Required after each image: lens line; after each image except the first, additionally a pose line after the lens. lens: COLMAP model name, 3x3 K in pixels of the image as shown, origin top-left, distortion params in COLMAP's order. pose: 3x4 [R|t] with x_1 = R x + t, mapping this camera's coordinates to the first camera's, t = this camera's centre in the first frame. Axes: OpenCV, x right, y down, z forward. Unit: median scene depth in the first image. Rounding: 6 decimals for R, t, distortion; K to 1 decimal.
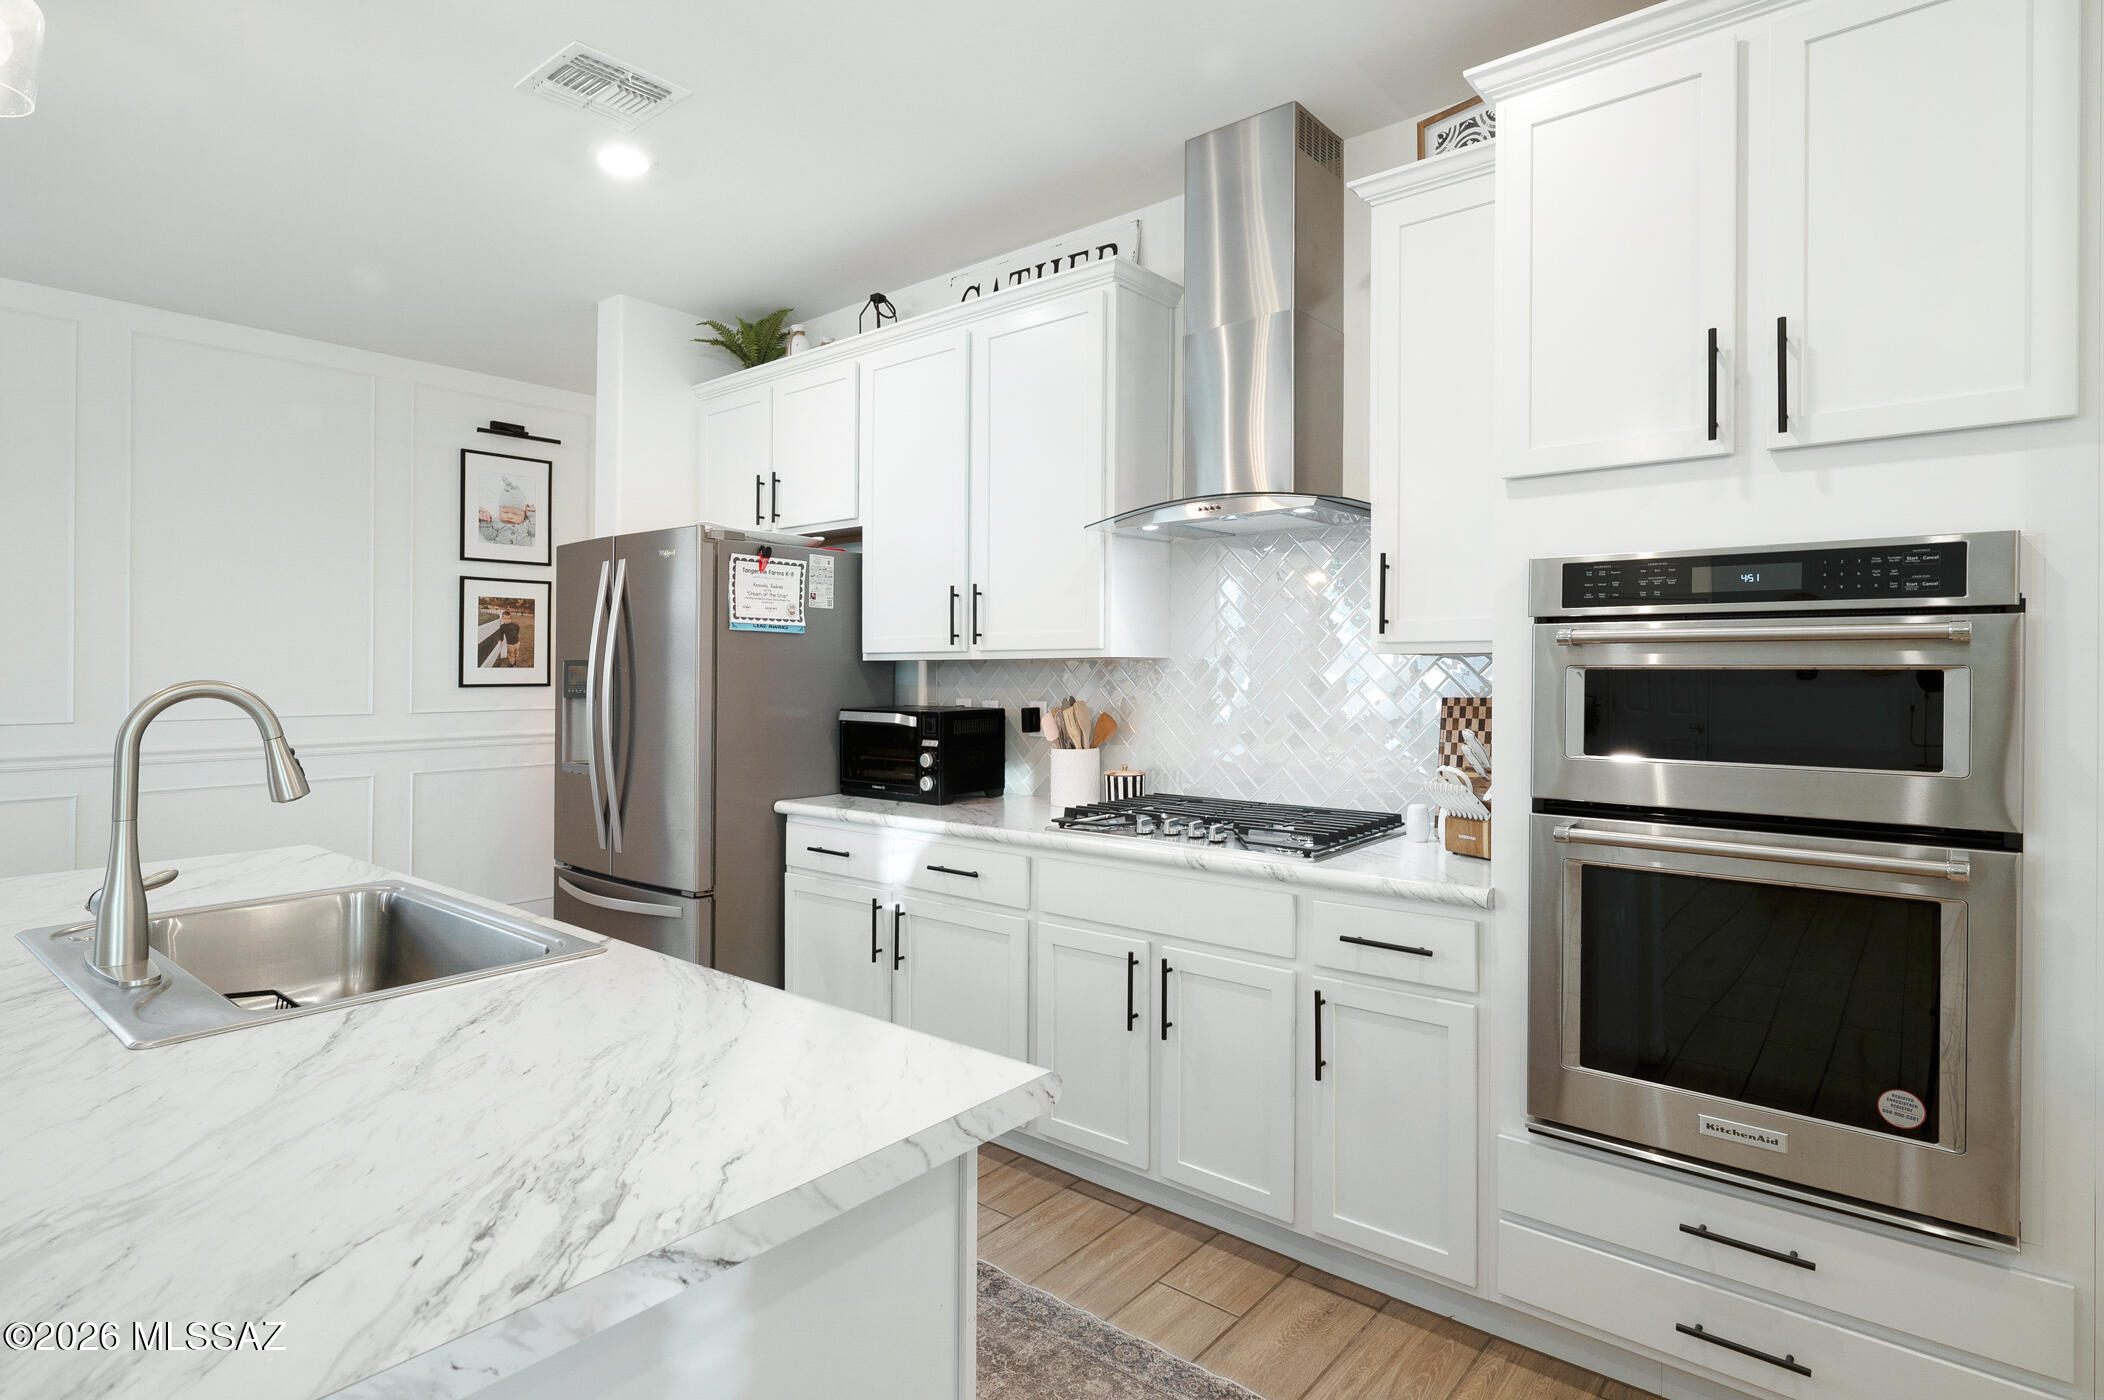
lens RADIAL K [[1079.8, 0, 1045.4], [0, 1079.8, 667.4], [0, 0, 1]] dist [0.000147, 0.000513]
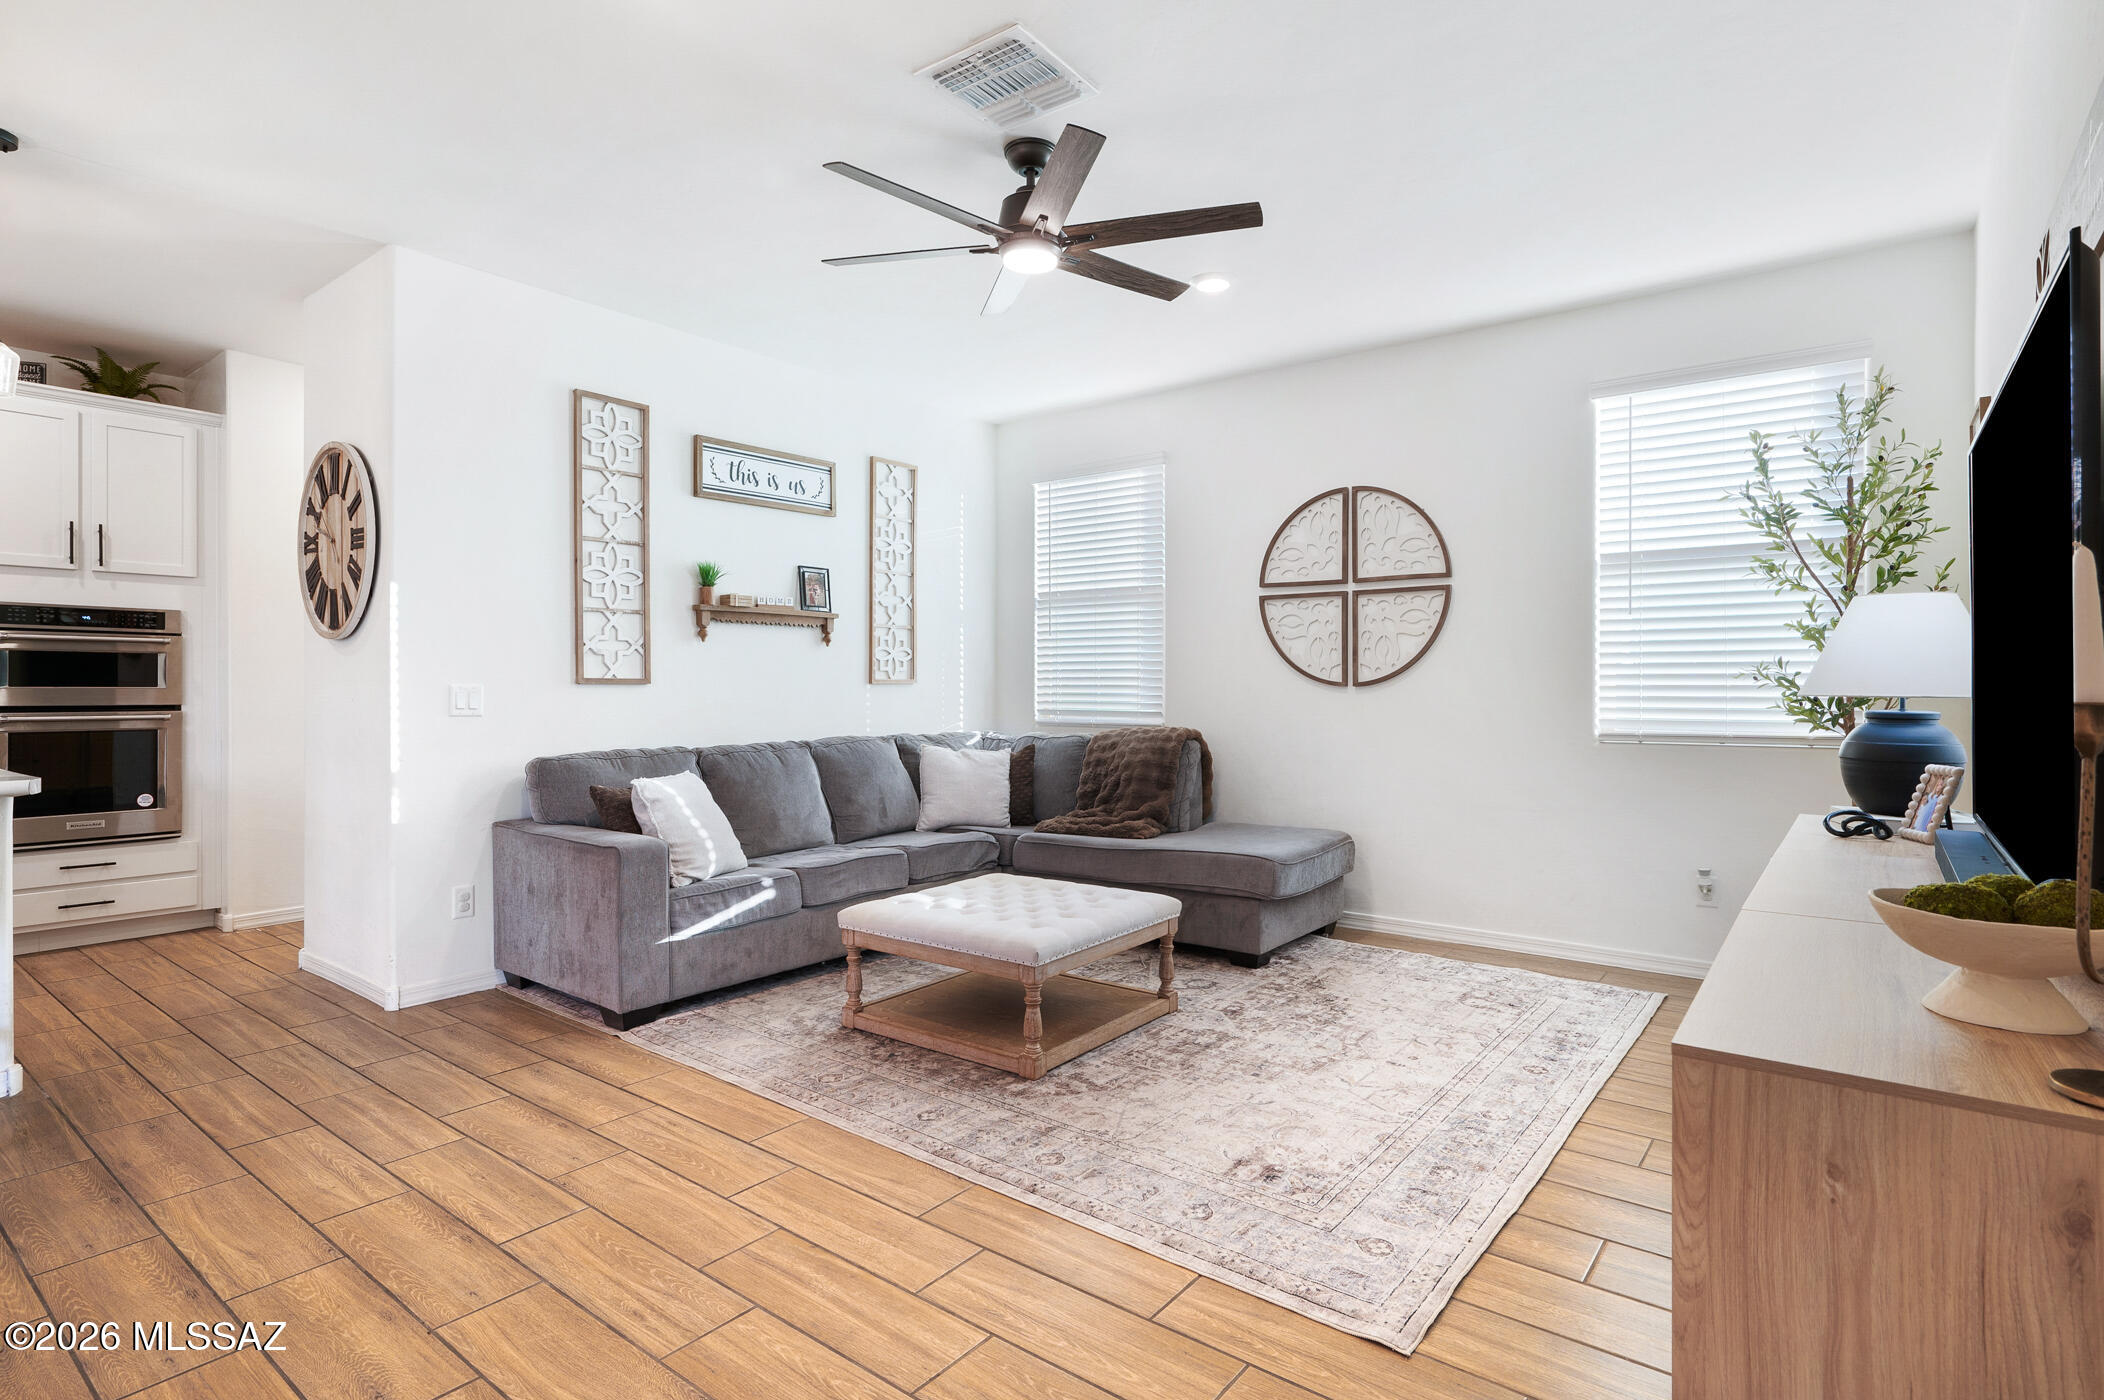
lens RADIAL K [[1042.6, 0, 1064.1], [0, 1042.6, 695.2], [0, 0, 1]] dist [-0.001535, 0.001398]
pose [[-0.038026, -0.006662, 0.999255, -1.080683], [-0.005838, 0.999962, 0.006445, 0.041939], [-0.999260, -0.005589, -0.038064, -0.706755]]
